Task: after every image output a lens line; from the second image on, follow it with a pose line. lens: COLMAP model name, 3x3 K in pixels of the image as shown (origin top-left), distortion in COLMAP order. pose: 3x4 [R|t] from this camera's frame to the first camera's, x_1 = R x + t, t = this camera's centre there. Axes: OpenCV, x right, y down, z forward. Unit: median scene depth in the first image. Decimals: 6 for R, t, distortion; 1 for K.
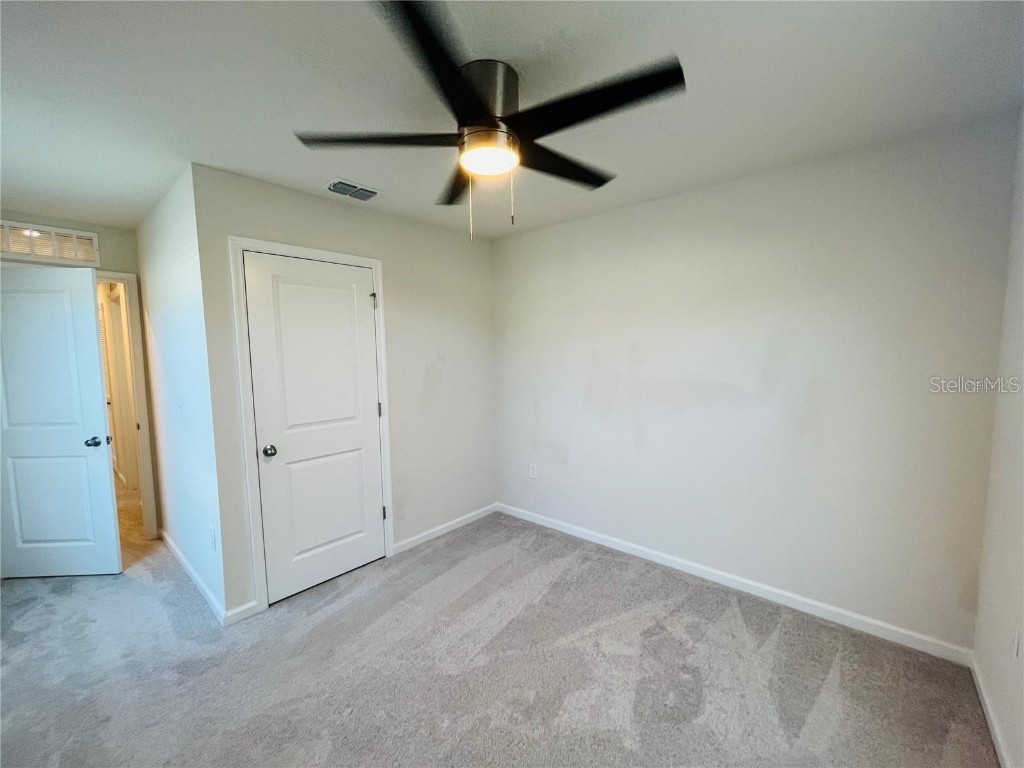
lens RADIAL K [[410.3, 0, 504.2], [0, 410.3, 386.6], [0, 0, 1]] dist [-0.001016, 0.000036]
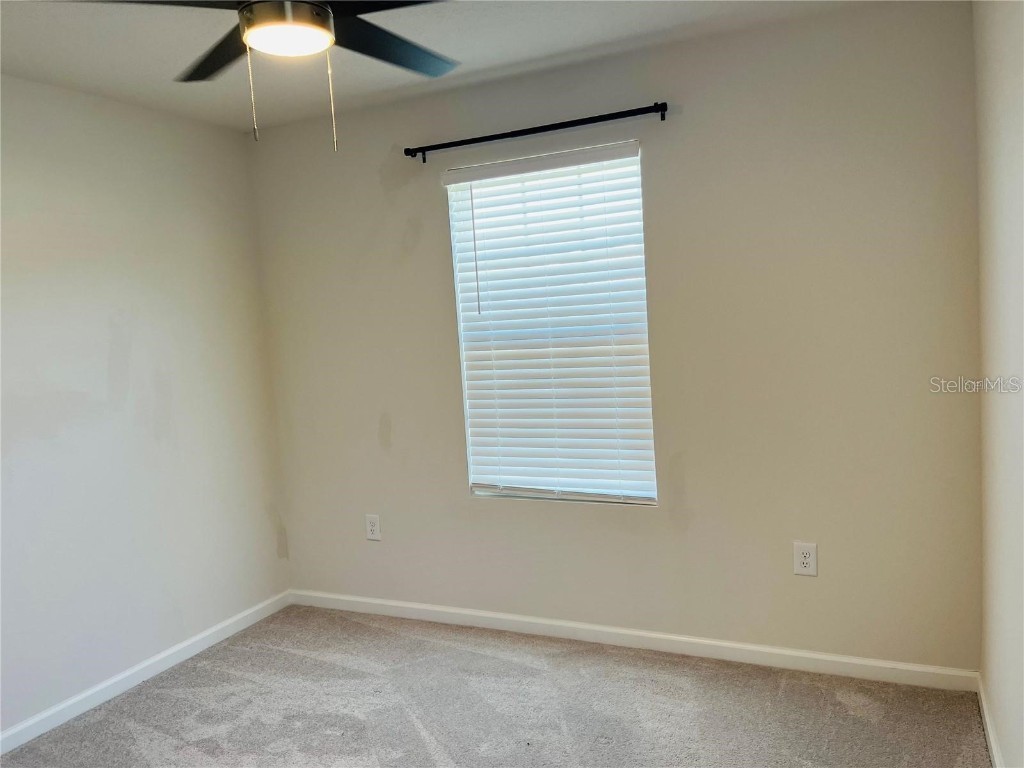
lens RADIAL K [[769.9, 0, 510.1], [0, 769.9, 385.2], [0, 0, 1]] dist [0.044833, -0.036100]
pose [[-0.265622, -0.064642, 0.961908, -1.046559], [0.140757, 0.984458, 0.105026, -0.073592], [-0.953747, 0.163293, -0.252394, 0.791549]]
